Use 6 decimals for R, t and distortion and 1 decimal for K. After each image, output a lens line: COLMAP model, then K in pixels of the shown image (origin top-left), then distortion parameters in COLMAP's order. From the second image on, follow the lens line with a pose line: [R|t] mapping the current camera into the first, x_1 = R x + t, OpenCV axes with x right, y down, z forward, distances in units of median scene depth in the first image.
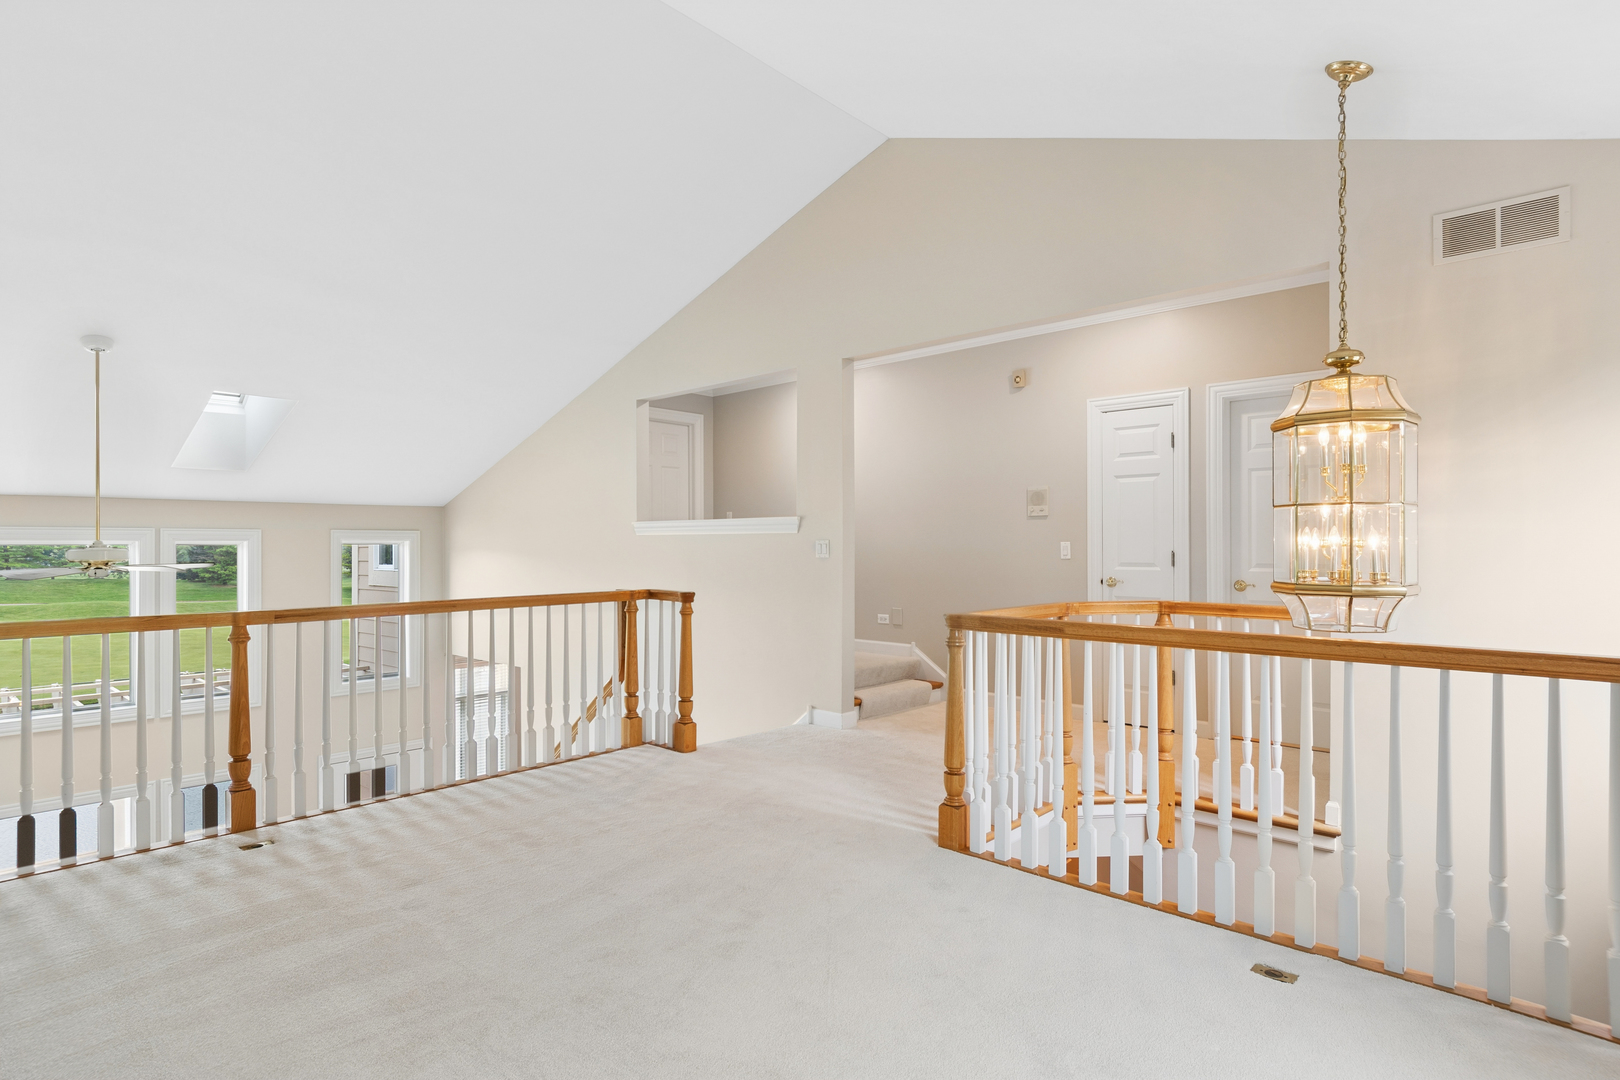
lens RADIAL K [[833.4, 0, 809.8], [0, 833.4, 547.3], [0, 0, 1]] dist [0.001576, 0.000284]
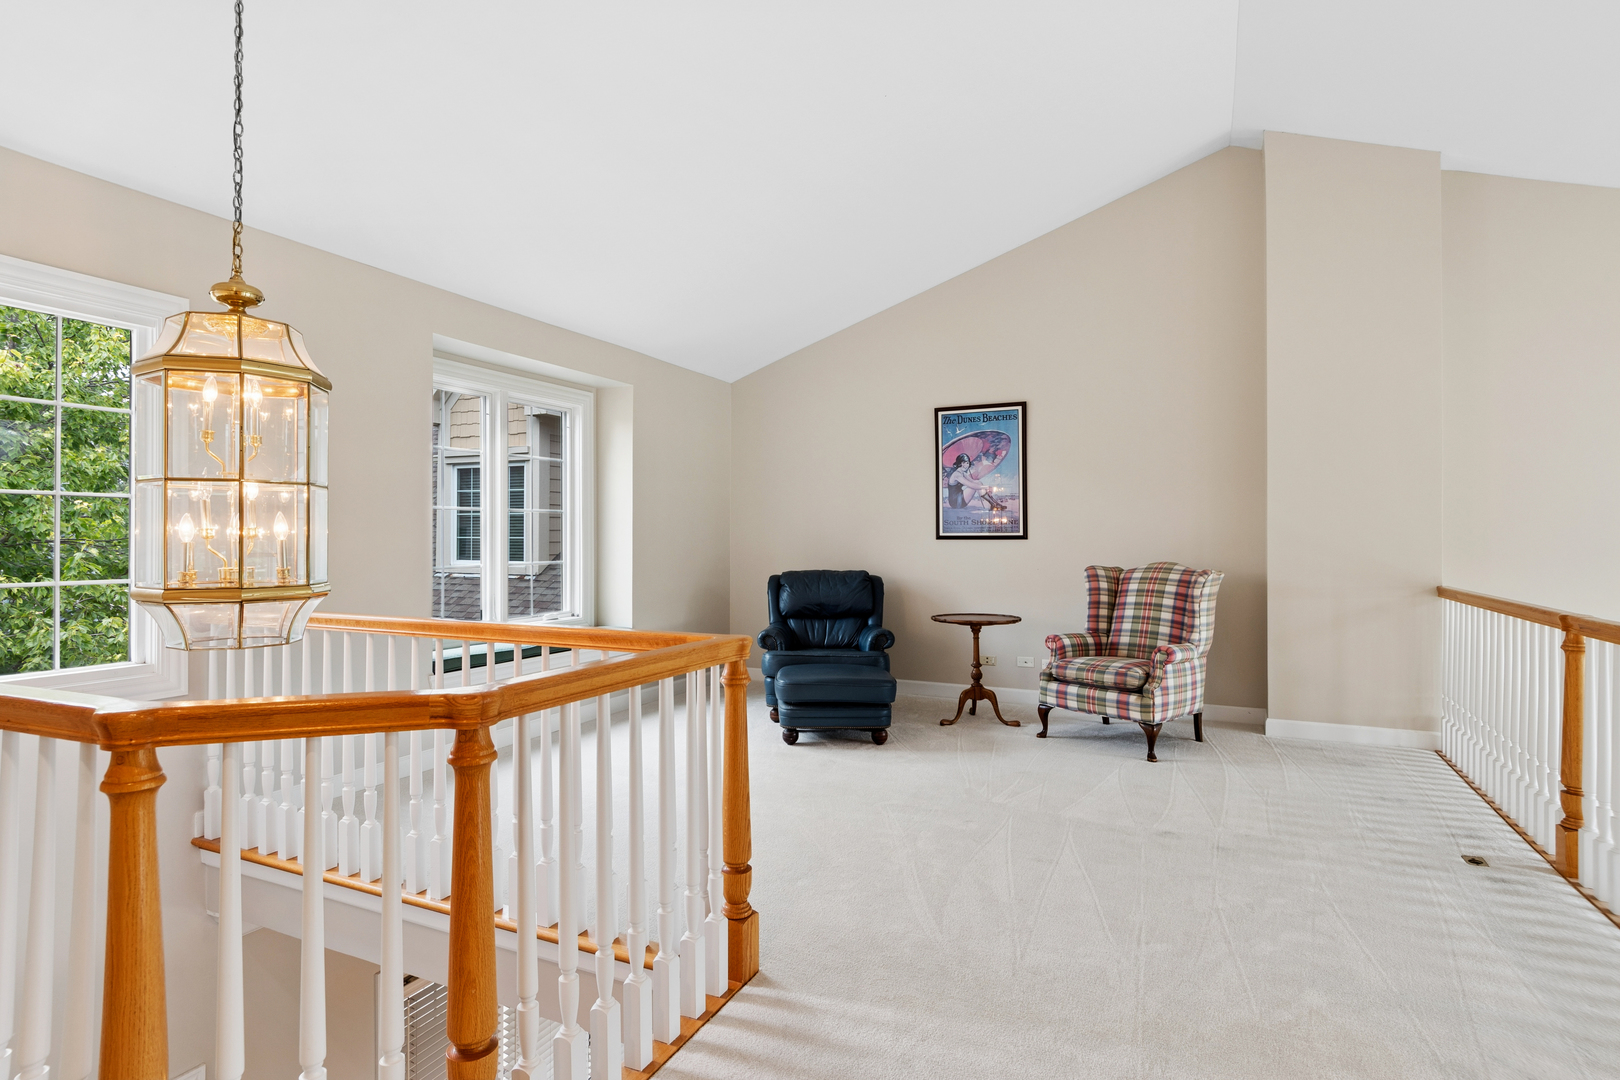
lens RADIAL K [[833.4, 0, 809.8], [0, 833.4, 547.3], [0, 0, 1]] dist [0.001576, 0.000284]
pose [[0.469915, 0.003888, 0.882703, 0.215944], [-0.011070, 0.999938, 0.001488, 0.000212], [-0.882642, -0.010470, 0.469929, 0.178612]]
